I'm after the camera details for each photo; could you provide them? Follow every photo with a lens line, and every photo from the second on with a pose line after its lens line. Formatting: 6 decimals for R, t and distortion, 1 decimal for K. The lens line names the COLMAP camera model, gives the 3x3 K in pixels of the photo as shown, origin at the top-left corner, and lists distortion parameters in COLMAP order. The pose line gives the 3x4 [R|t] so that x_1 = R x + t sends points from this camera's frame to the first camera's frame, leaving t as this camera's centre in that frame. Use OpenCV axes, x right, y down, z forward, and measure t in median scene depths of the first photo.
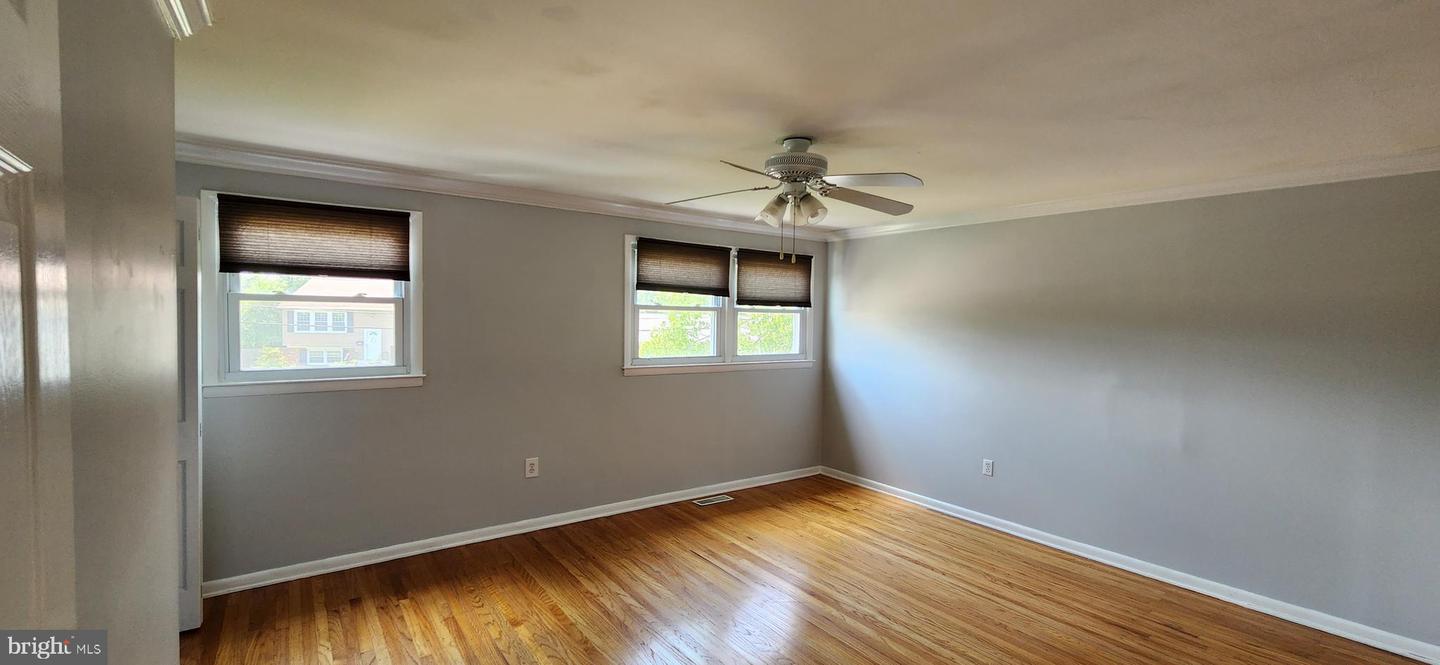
lens RADIAL K [[594.6, 0, 729.2], [0, 594.6, 329.8], [0, 0, 1]] dist [0.000894, -0.000218]
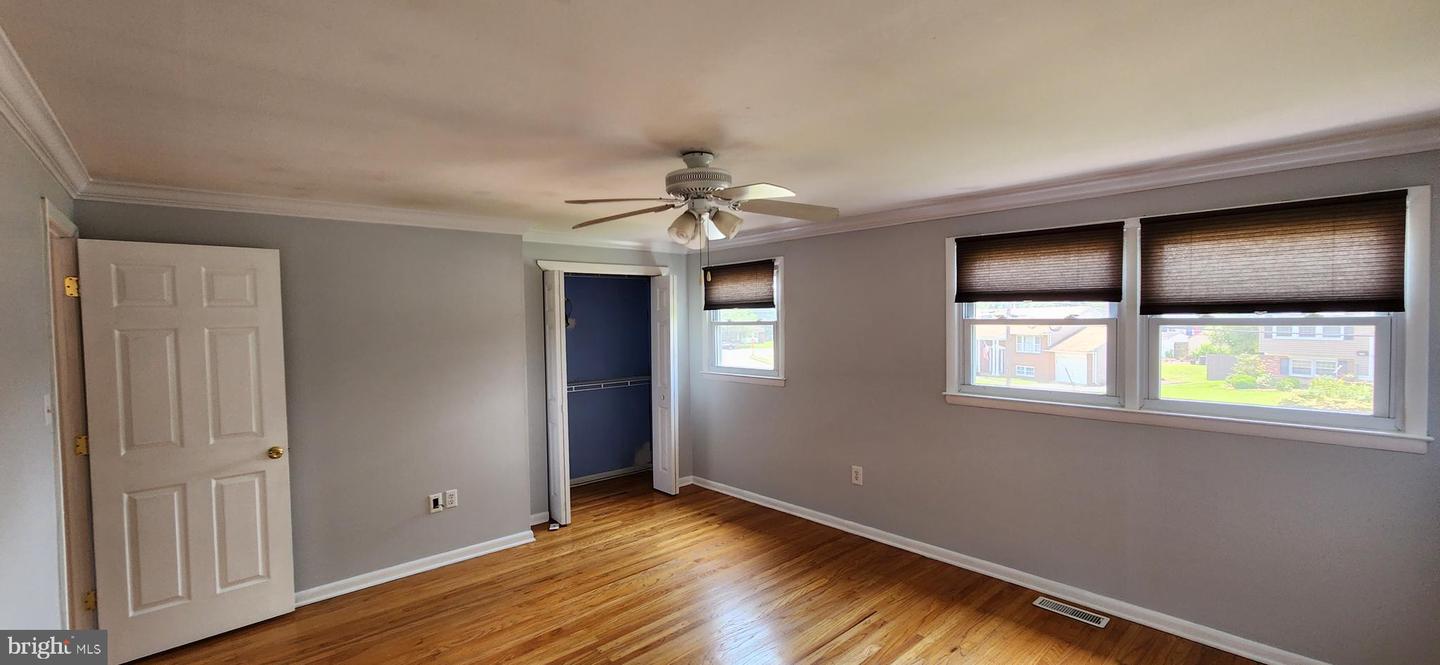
lens RADIAL K [[594.6, 0, 730.2], [0, 594.6, 339.0], [0, 0, 1]] dist [0.000894, -0.000218]
pose [[0.099639, 0.007560, -0.994995, 0.638788], [-0.018493, 0.999812, 0.005745, -0.014039], [0.994852, 0.017828, 0.099760, 0.597246]]
